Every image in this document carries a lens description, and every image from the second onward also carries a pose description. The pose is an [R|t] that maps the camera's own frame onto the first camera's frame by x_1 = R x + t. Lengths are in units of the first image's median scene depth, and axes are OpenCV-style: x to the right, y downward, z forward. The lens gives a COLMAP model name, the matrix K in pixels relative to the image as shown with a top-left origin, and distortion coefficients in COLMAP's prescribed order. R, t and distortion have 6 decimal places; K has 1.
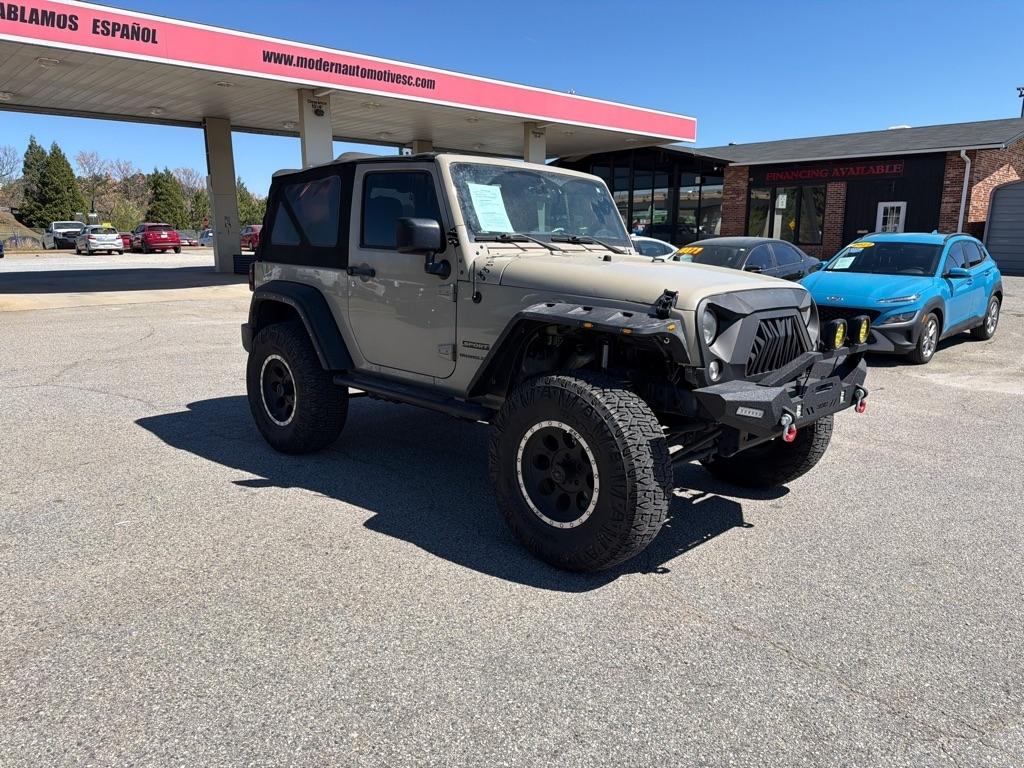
lens RADIAL K [[734.7, 0, 513.0], [0, 734.7, 374.5], [0, 0, 1]] dist [0.023742, -0.019500]
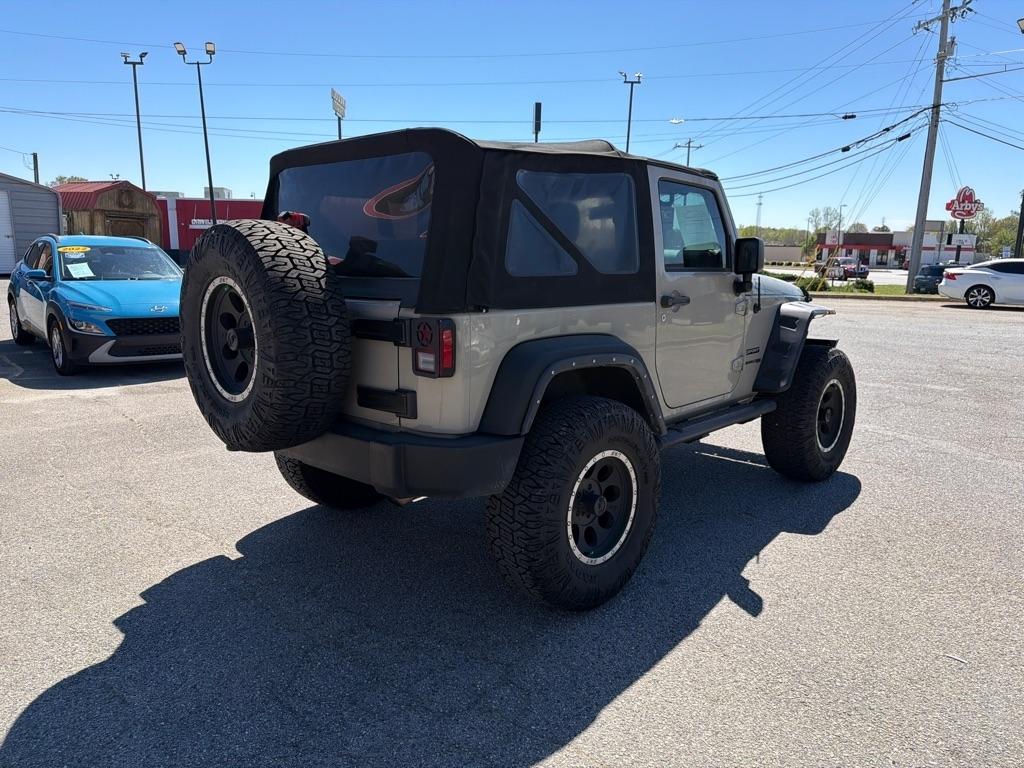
lens RADIAL K [[727.0, 0, 514.2], [0, 727.0, 383.1], [0, 0, 1]] dist [0.048756, -0.068561]
pose [[-0.016867, -0.193782, 0.980900, -0.292520], [0.171168, 0.965997, 0.193781, -0.068899], [-0.985098, 0.171167, 0.016876, 0.340428]]
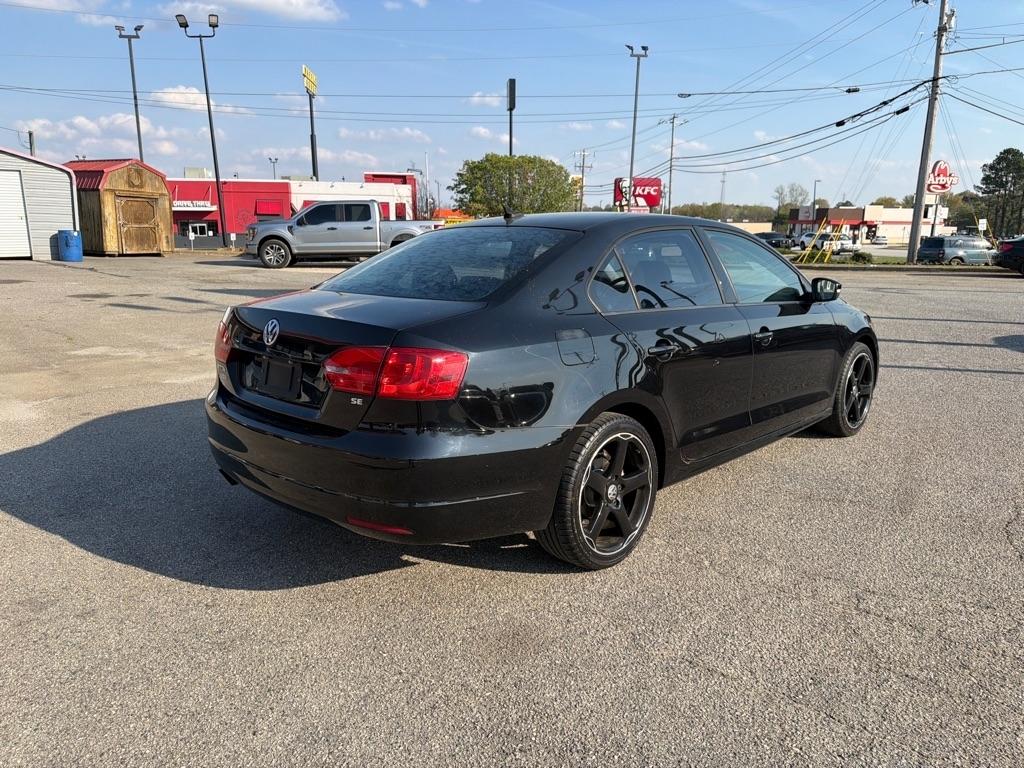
lens RADIAL K [[727.2, 0, 507.9], [0, 727.2, 380.5], [0, 0, 1]] dist [0.054560, -0.066901]
pose [[-0.062436, -0.214946, 0.974628, -0.283855], [0.181940, 0.957719, 0.222872, -0.085340], [-0.981325, 0.191239, -0.020689, 0.471254]]
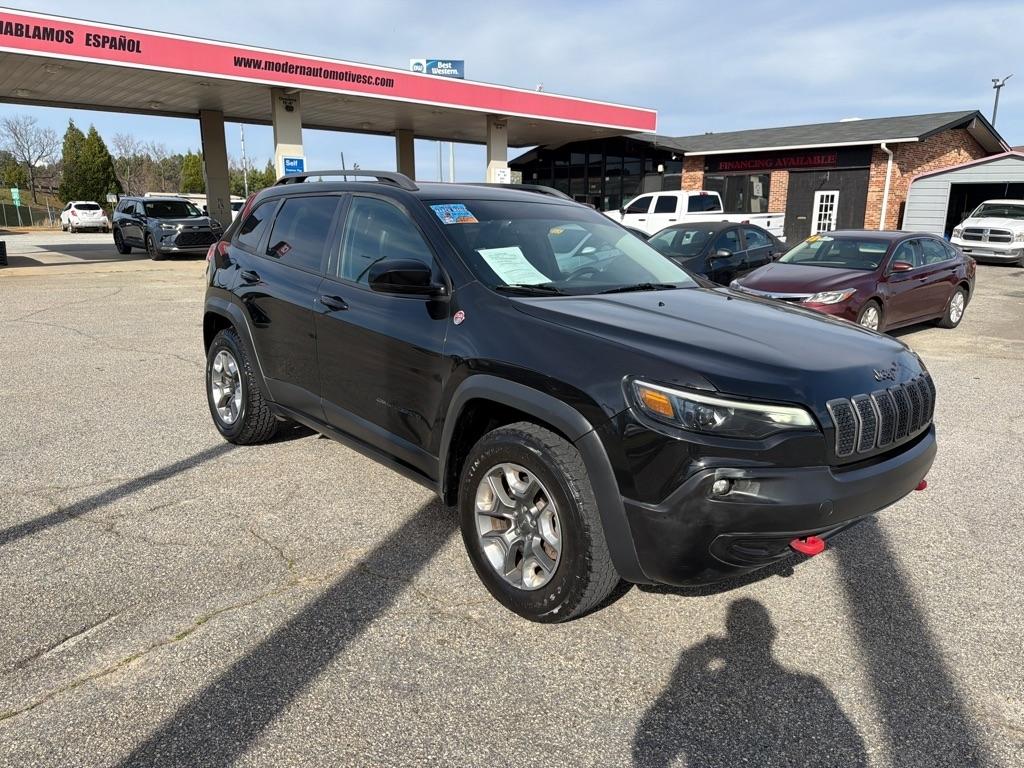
lens RADIAL K [[738.1, 0, 509.0], [0, 738.1, 376.2], [0, 0, 1]] dist [0.033534, -0.025673]
pose [[0.998499, 0.020852, -0.050654, 0.187923], [-0.019680, 0.999529, 0.023530, 0.033376], [0.051121, -0.022498, 0.998439, -0.183632]]
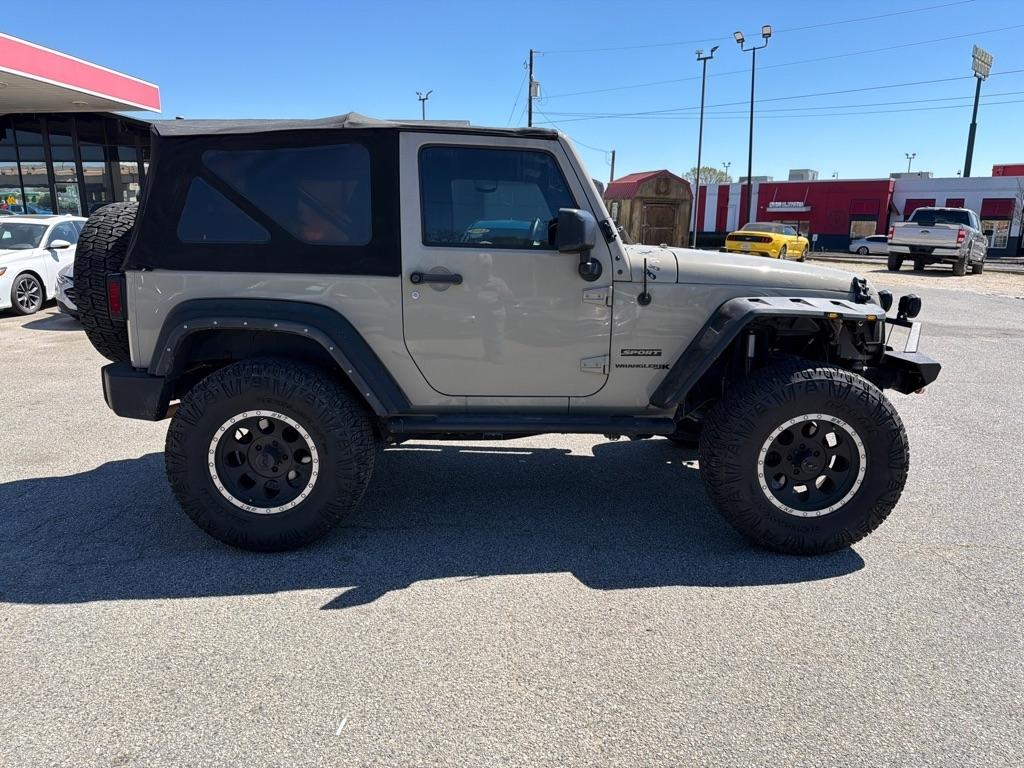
lens RADIAL K [[725.4, 0, 512.5], [0, 725.4, 386.4], [0, 0, 1]] dist [0.051811, -0.062447]
pose [[0.710584, -0.157897, 0.685667, -0.195877], [0.128669, 0.987223, 0.093996, -0.025973], [-0.691748, 0.021433, 0.721821, 0.118725]]
